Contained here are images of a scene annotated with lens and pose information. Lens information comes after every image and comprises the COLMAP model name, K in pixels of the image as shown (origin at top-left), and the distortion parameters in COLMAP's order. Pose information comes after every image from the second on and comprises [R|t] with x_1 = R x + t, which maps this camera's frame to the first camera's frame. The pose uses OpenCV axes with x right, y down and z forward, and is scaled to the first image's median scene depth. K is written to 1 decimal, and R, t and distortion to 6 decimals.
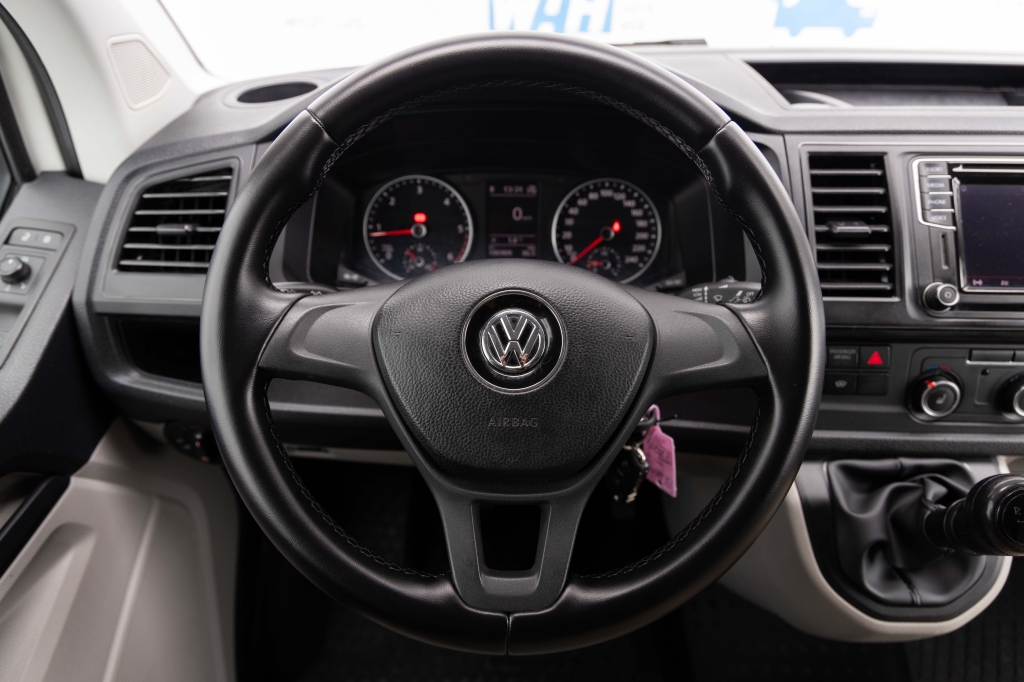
lens RADIAL K [[677.9, 0, 512.0], [0, 677.9, 341.0], [0, 0, 1]] dist [0.007103, -0.001347]
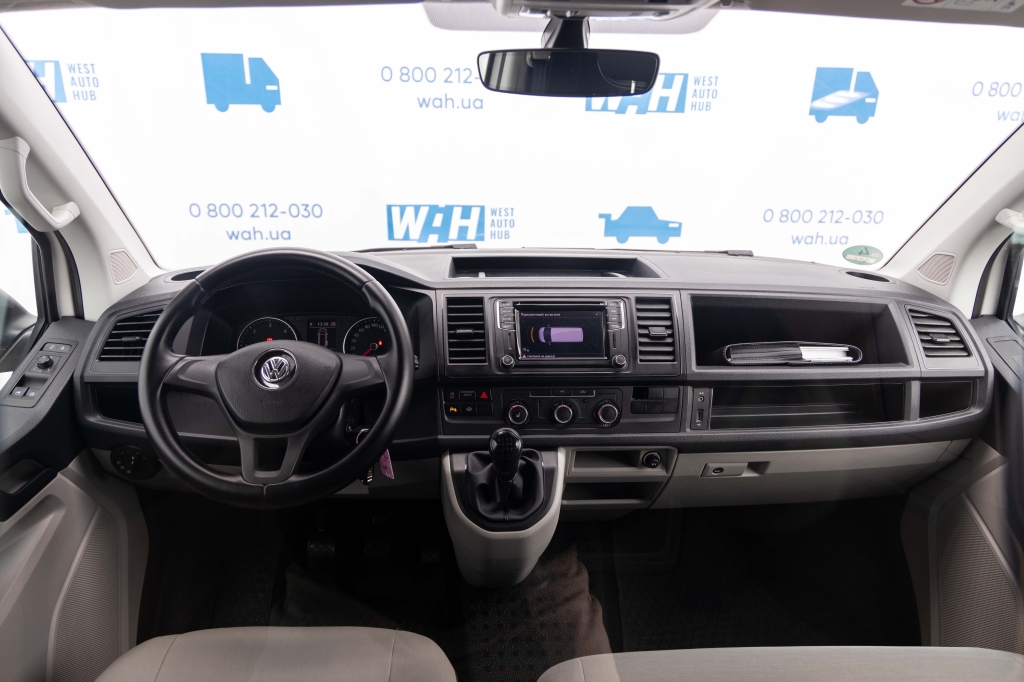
lens RADIAL K [[690.9, 0, 512.0], [0, 690.9, 341.0], [0, 0, 1]] dist [-0.006248, -0.004334]
pose [[0.998227, -0.018218, 0.056660, 0.420839], [0.032960, 0.961901, -0.271404, 0.355338], [-0.049557, 0.272791, 0.960796, -0.831562]]
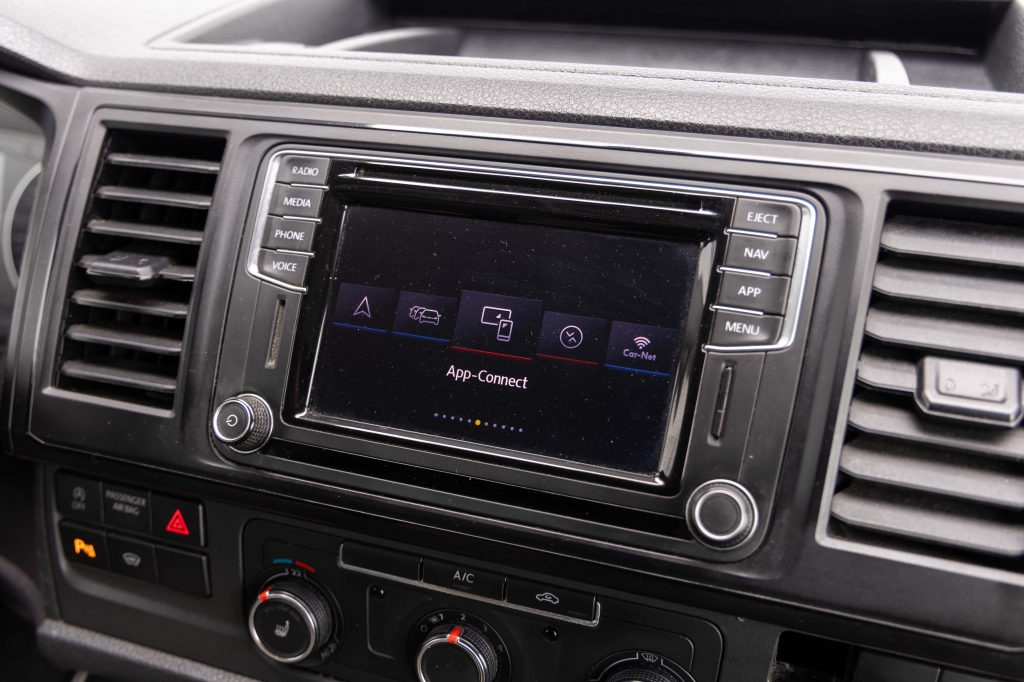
lens RADIAL K [[928.2, 0, 512.0], [0, 928.2, 341.0], [0, 0, 1]] dist [0.011223, 0.004629]
pose [[0.950517, 0.127594, -0.283261, 0.799757], [-0.145321, 0.988476, -0.042389, -0.098162], [0.274588, 0.081456, 0.958106, 0.317428]]
